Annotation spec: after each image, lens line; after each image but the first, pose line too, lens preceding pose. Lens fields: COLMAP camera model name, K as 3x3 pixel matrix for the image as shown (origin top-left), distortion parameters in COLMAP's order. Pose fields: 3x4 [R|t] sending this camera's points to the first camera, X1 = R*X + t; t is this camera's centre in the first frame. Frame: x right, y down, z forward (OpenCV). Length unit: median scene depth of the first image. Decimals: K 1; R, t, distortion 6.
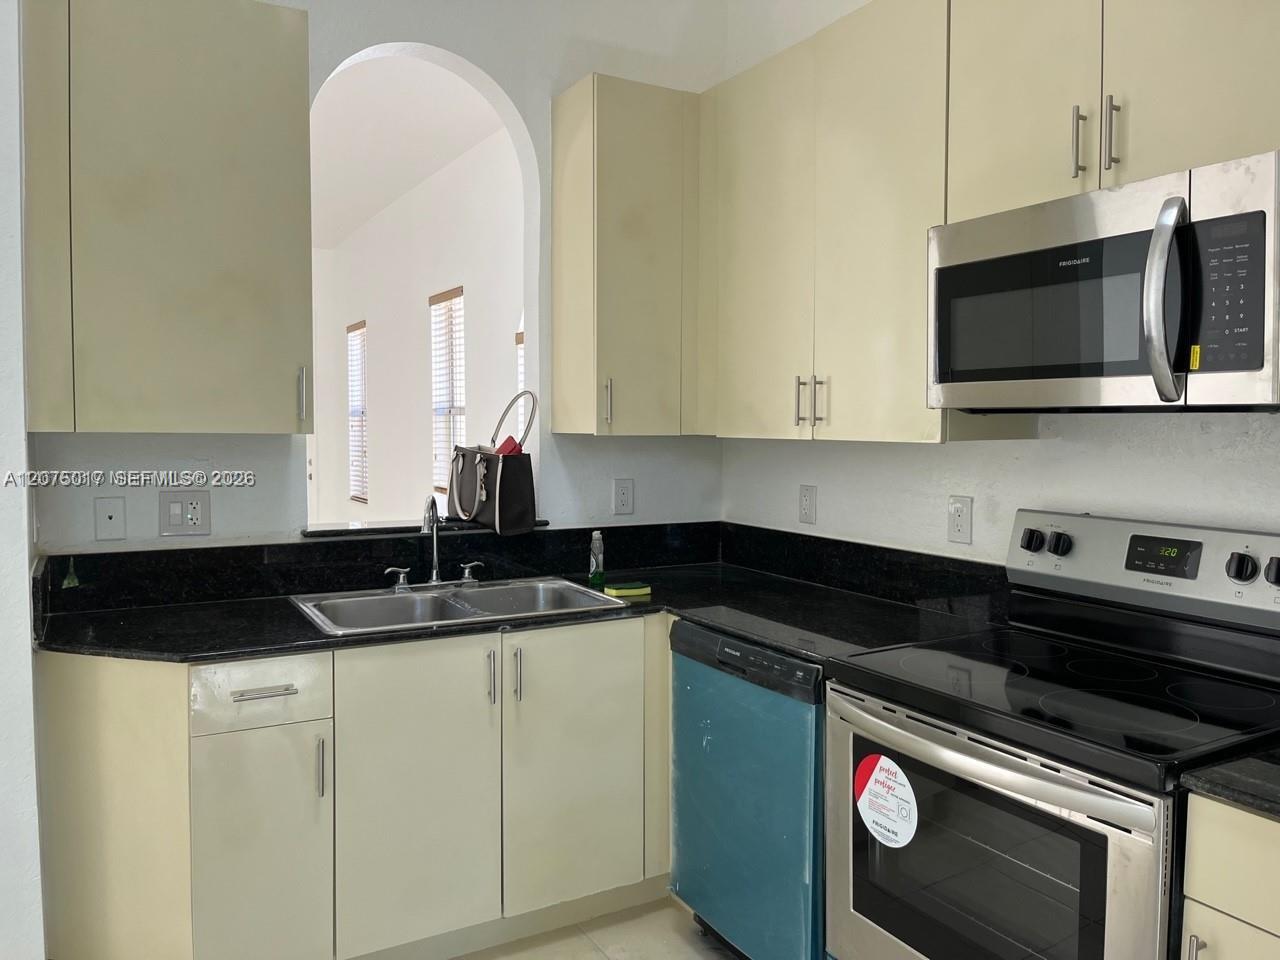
lens RADIAL K [[960.5, 0, 641.6], [0, 960.5, 478.6], [0, 0, 1]] dist [0.048159, -0.071519]
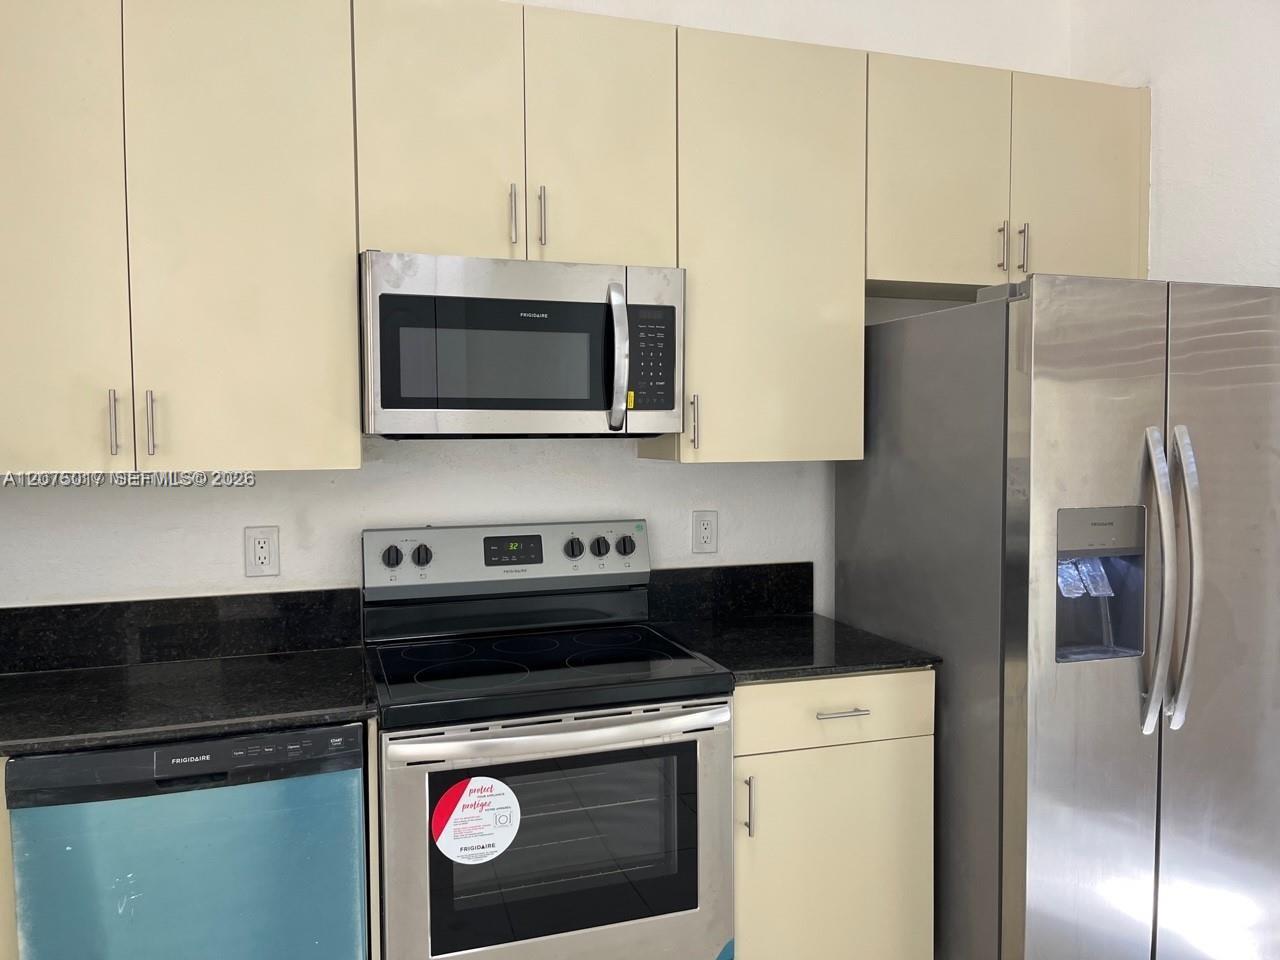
lens RADIAL K [[960.5, 0, 632.1], [0, 960.5, 481.9], [0, 0, 1]] dist [0.048159, -0.071519]
pose [[0.191940, -0.050034, 0.980130, -0.691136], [0.065227, 0.997142, 0.038129, -0.049614], [-0.979237, 0.056613, 0.194655, 0.619990]]
